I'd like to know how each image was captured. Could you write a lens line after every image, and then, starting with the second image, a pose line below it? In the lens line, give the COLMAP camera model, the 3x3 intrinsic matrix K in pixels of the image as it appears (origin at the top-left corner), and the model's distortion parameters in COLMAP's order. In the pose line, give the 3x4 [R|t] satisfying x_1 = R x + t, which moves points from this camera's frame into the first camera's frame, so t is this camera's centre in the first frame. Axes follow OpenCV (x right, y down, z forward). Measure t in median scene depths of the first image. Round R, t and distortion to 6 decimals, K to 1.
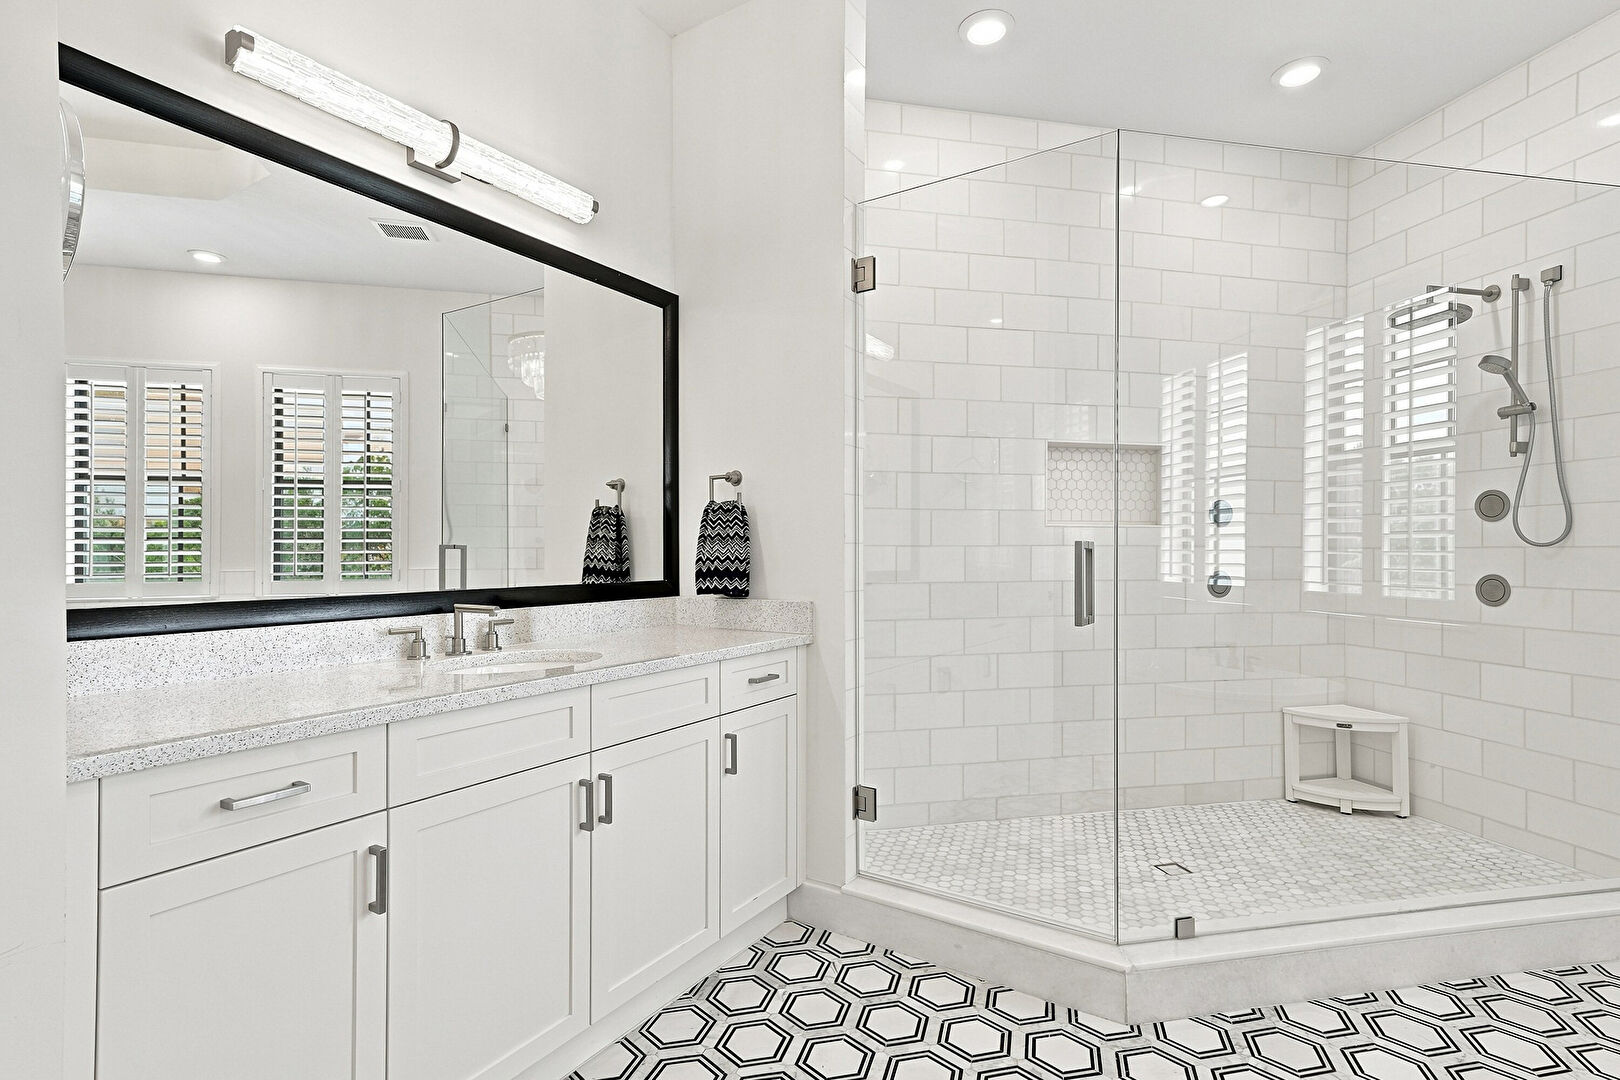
lens RADIAL K [[783.1, 0, 808.3], [0, 783.1, 554.8], [0, 0, 1]] dist [0.020716, -0.000154]
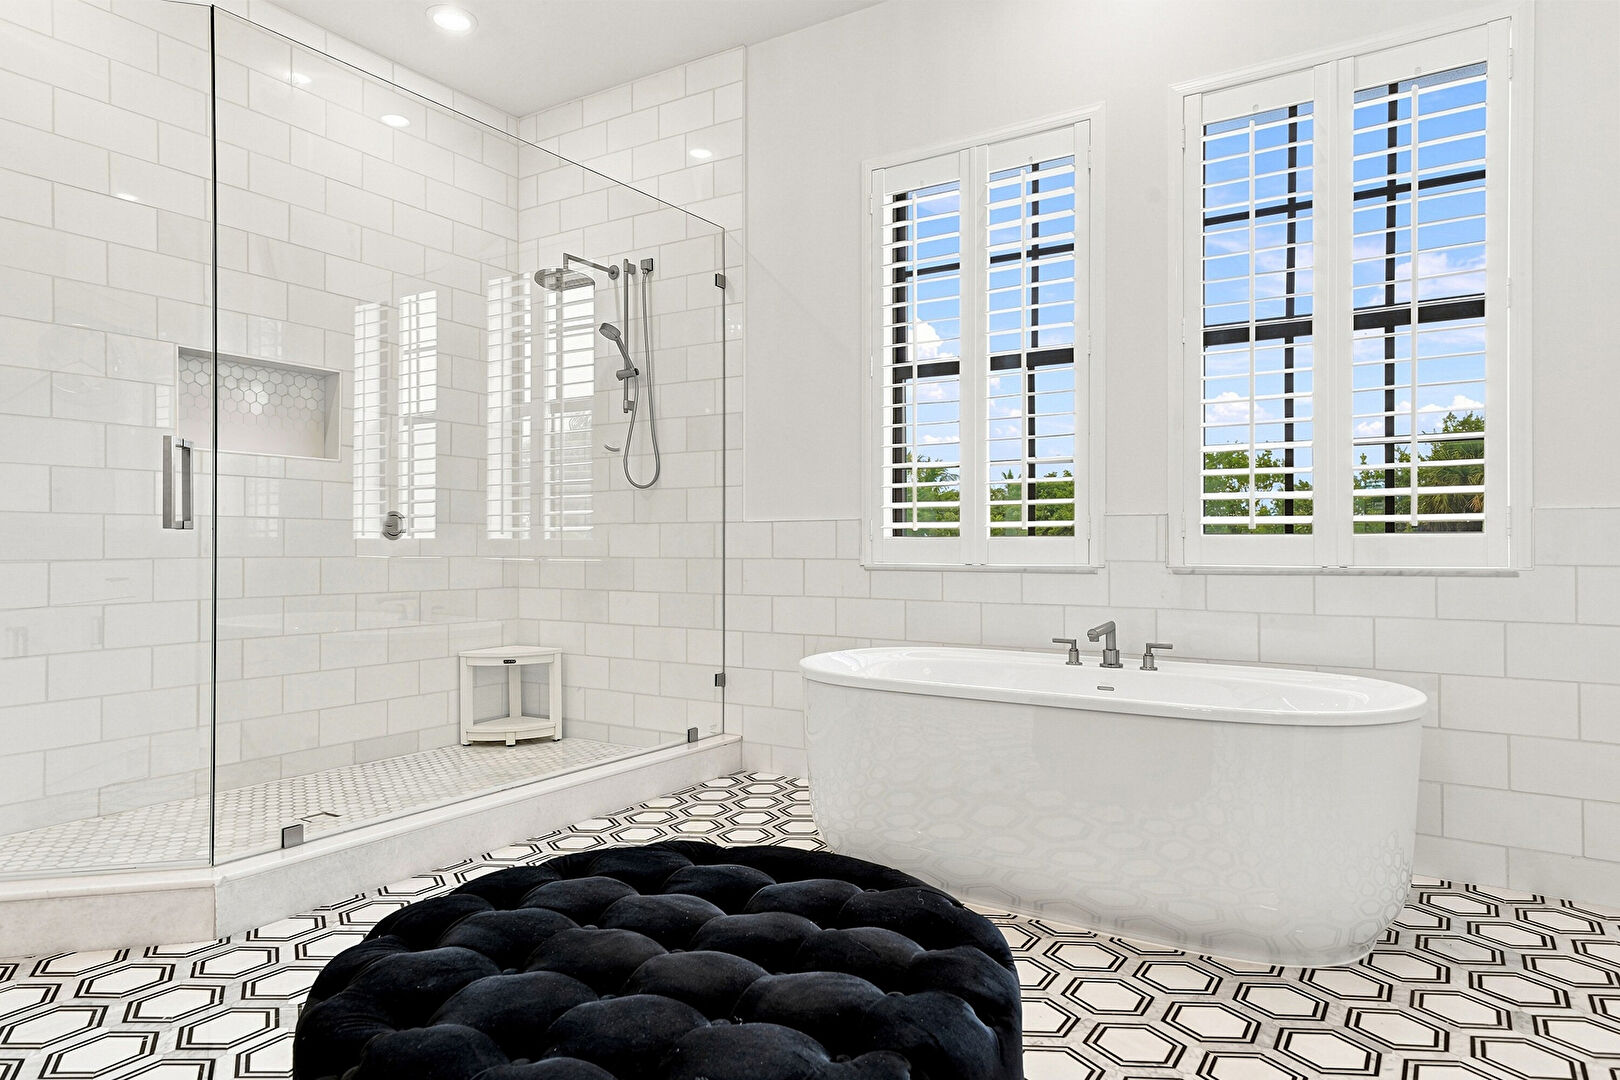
lens RADIAL K [[1001.6, 0, 810.0], [0, 1001.6, 540.0], [0, 0, 1]] dist [0.016986, -0.001379]
pose [[0.707898, 0.003892, 0.706304, 0.026141], [0.002288, 0.999967, -0.007804, 0.069218], [-0.706311, 0.007141, 0.707866, -0.218276]]
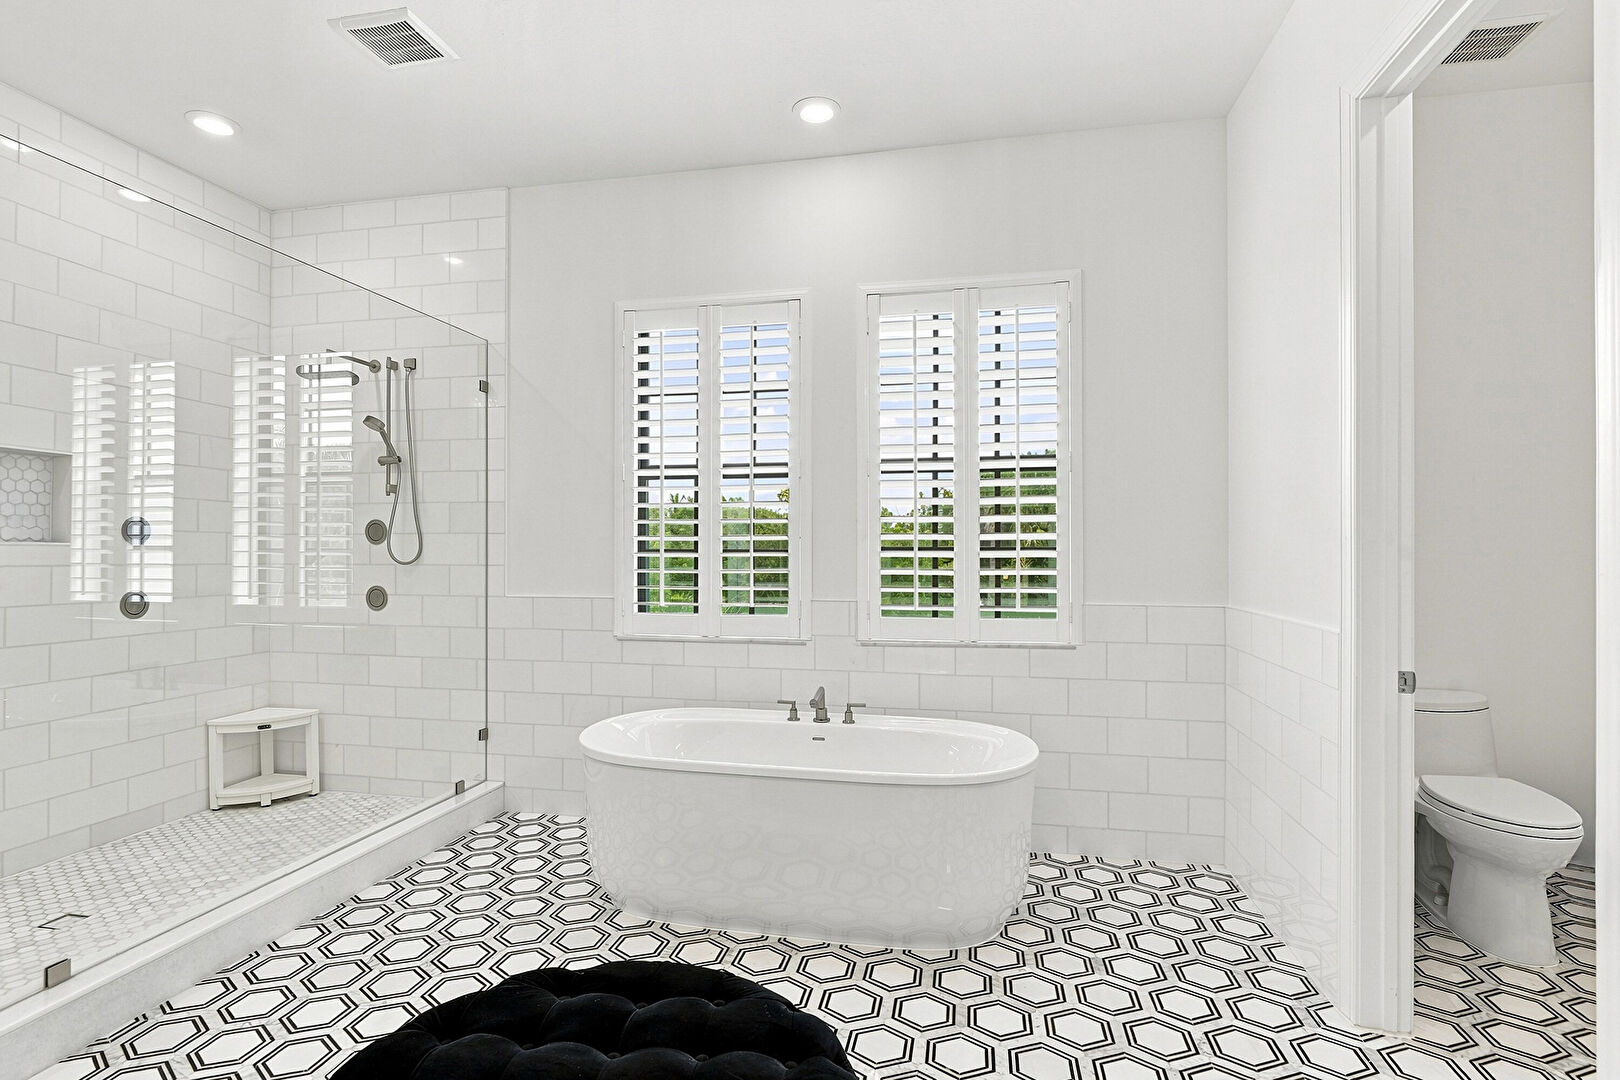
lens RADIAL K [[797.0, 0, 808.9], [0, 797.0, 547.6], [0, 0, 1]] dist [-0.014593, 0.002696]
pose [[0.409795, 0.003539, 0.912171, -0.016726], [0.002651, 0.999984, -0.005071, -0.025976], [-0.912174, 0.004496, 0.409779, -0.145443]]
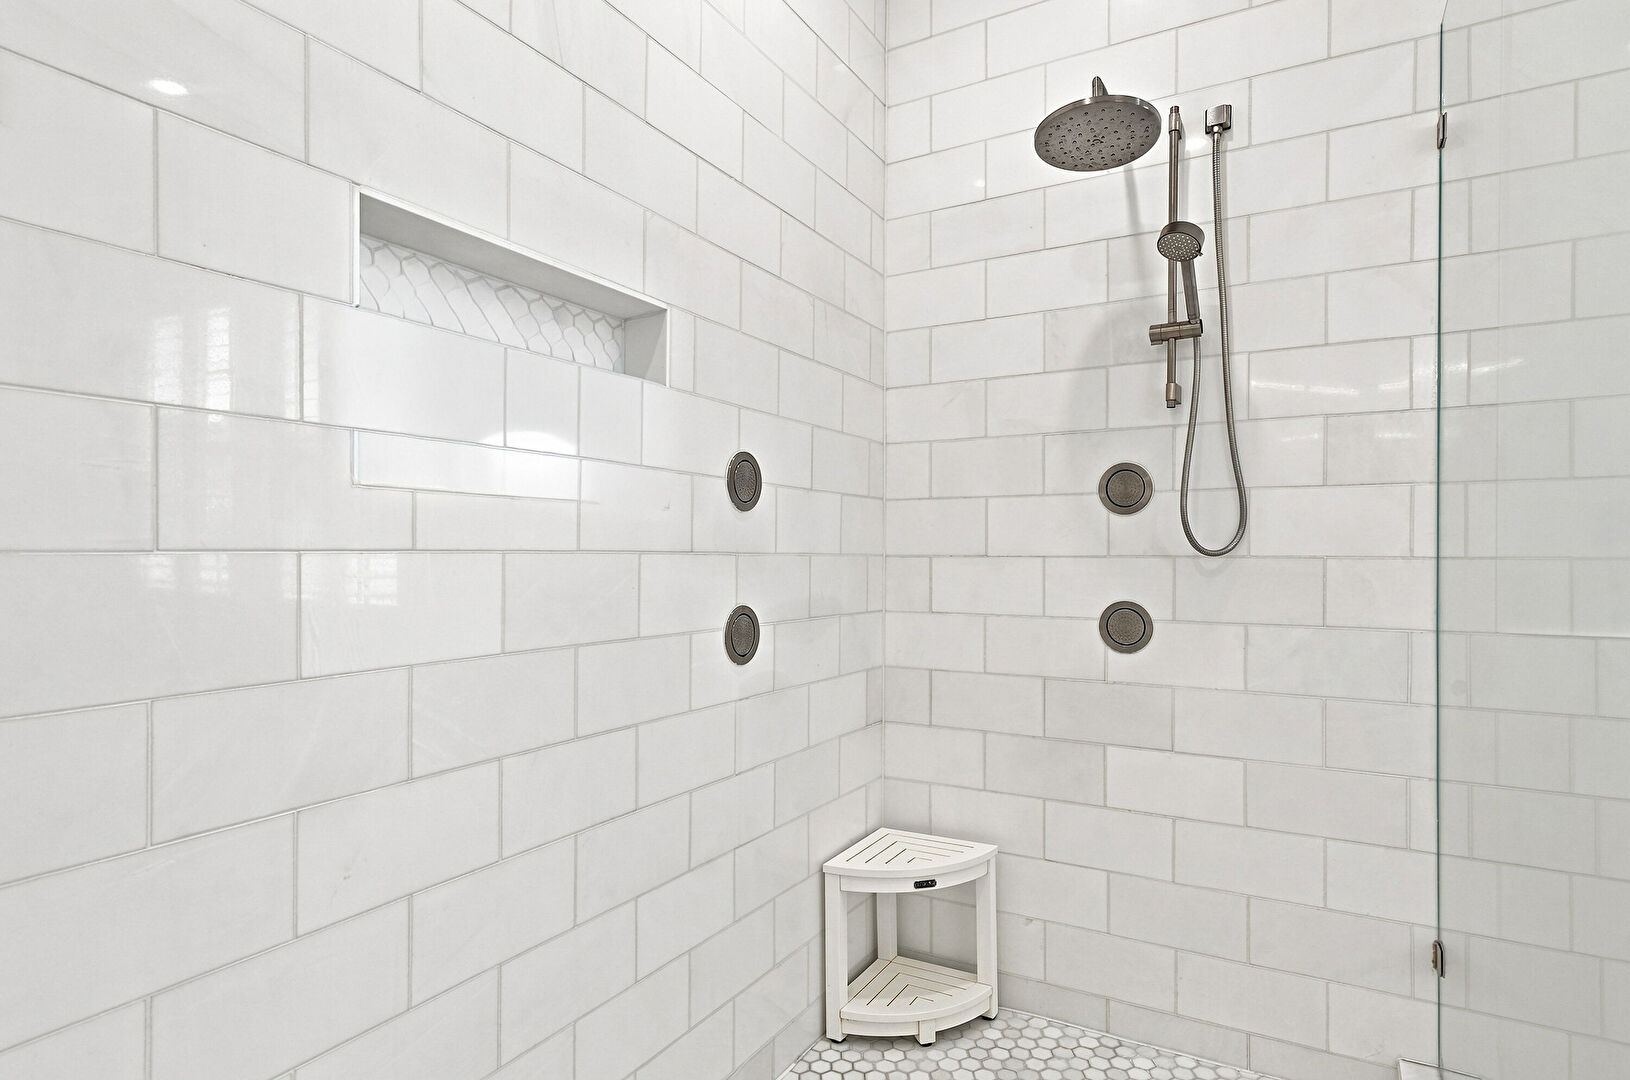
lens RADIAL K [[801.9, 0, 813.9], [0, 801.9, 547.7], [0, 0, 1]] dist [-0.014593, 0.002696]
pose [[0.675965, 0.006442, 0.736905, 0.226778], [-0.000304, 0.999964, -0.008462, -0.010324], [-0.736933, 0.005496, 0.675943, 0.704293]]
